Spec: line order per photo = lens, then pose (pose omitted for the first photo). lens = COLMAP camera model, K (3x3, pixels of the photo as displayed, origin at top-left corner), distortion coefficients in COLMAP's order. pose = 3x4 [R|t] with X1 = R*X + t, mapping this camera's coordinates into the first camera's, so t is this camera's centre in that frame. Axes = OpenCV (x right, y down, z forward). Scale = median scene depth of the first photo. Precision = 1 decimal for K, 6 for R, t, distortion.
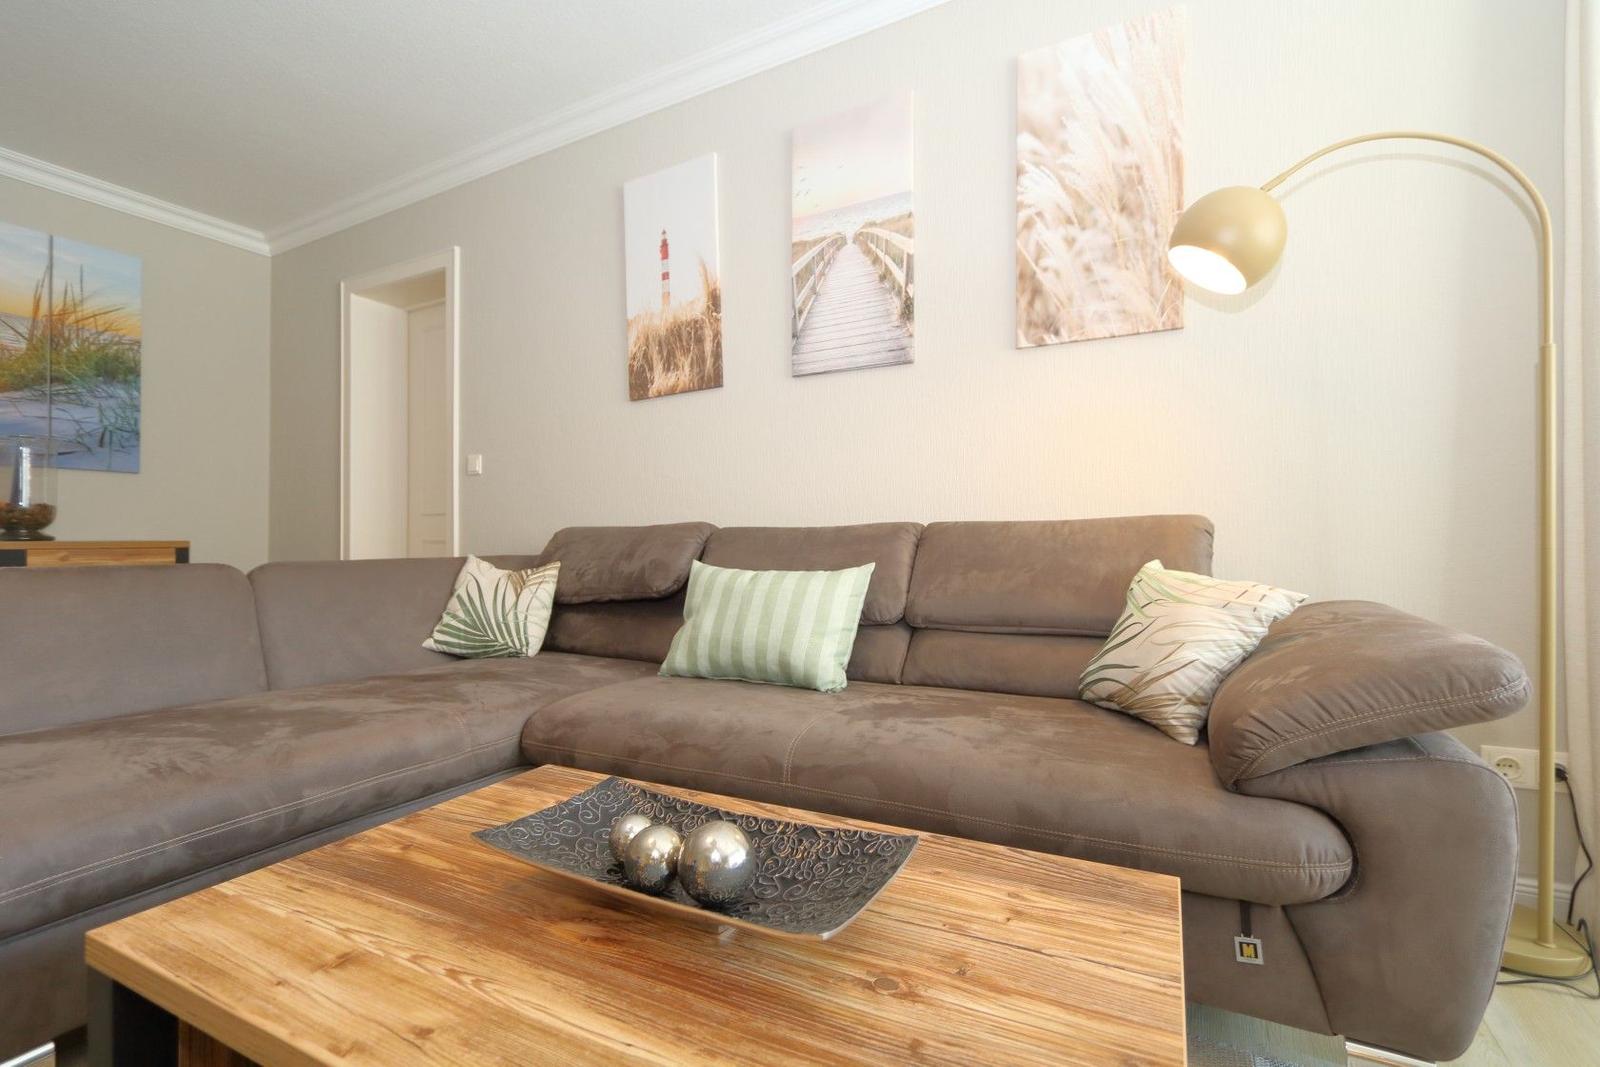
lens RADIAL K [[723.3, 0, 803.8], [0, 723.3, 544.2], [0, 0, 1]] dist [0.003878, -0.000956]
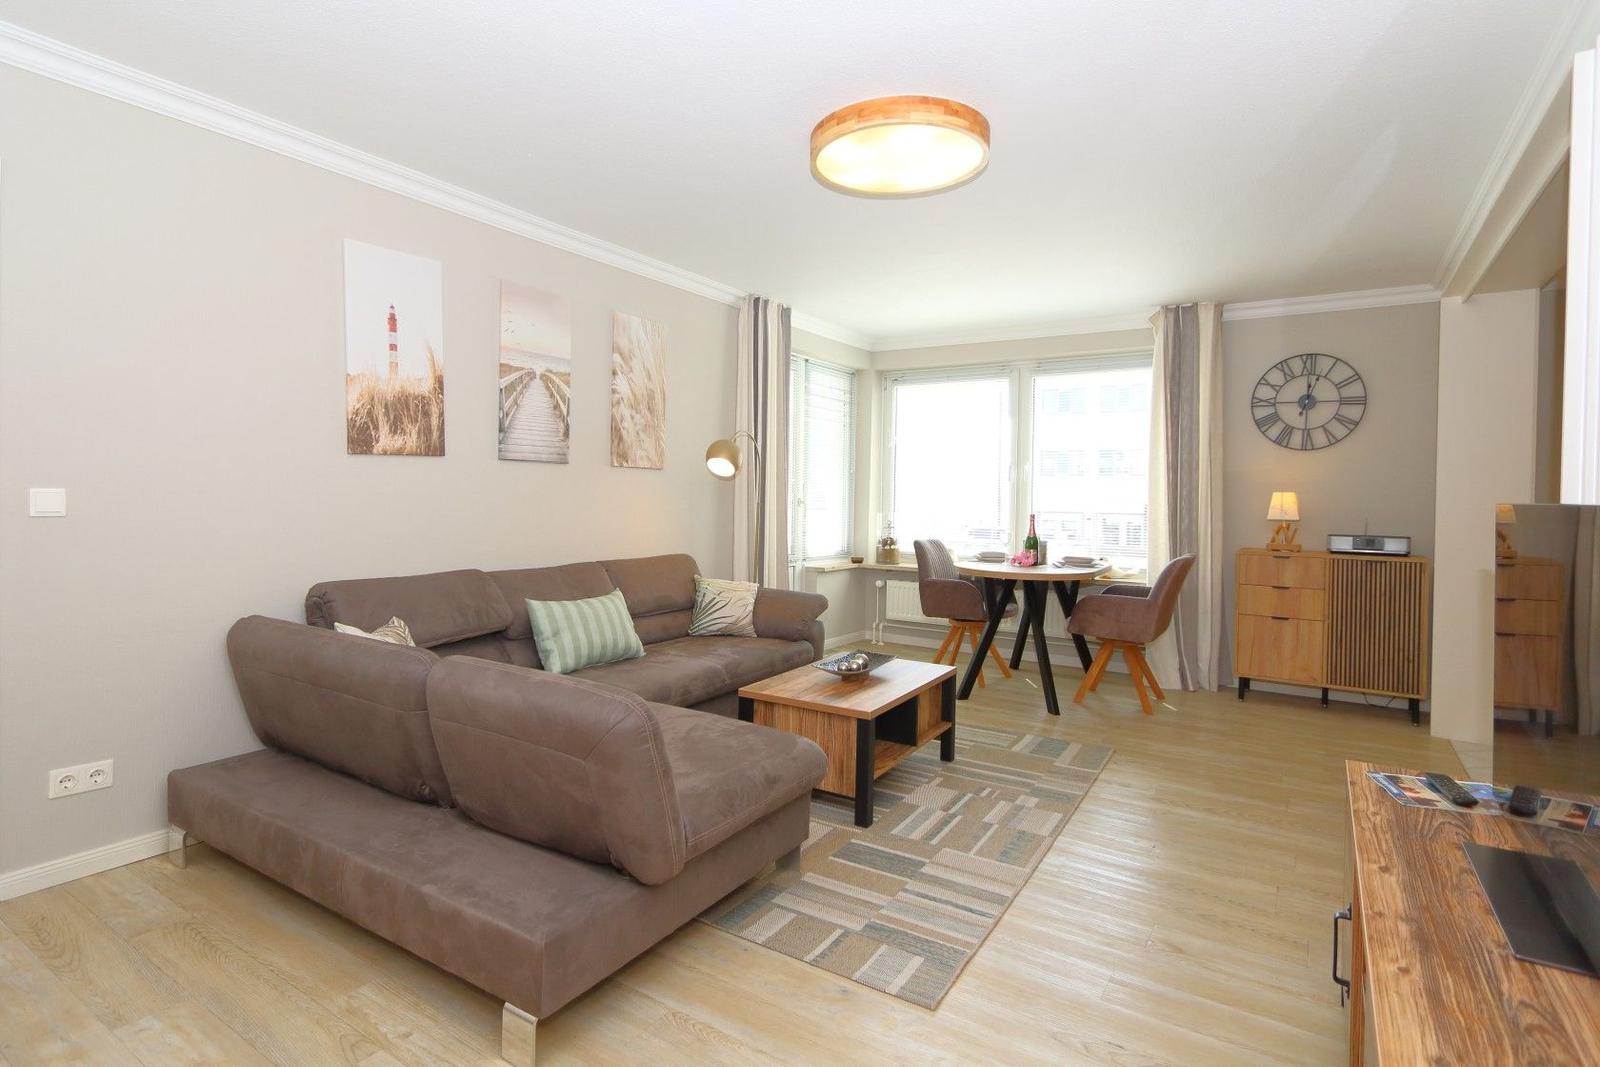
lens RADIAL K [[806.2, 0, 781.9], [0, 806.2, 510.9], [0, 0, 1]] dist [0.000334, -0.000457]
pose [[0.079626, -0.012516, 0.996746, -1.398666], [-0.019340, 0.999714, 0.014099, -0.151333], [-0.996637, -0.020400, 0.079361, 0.308680]]
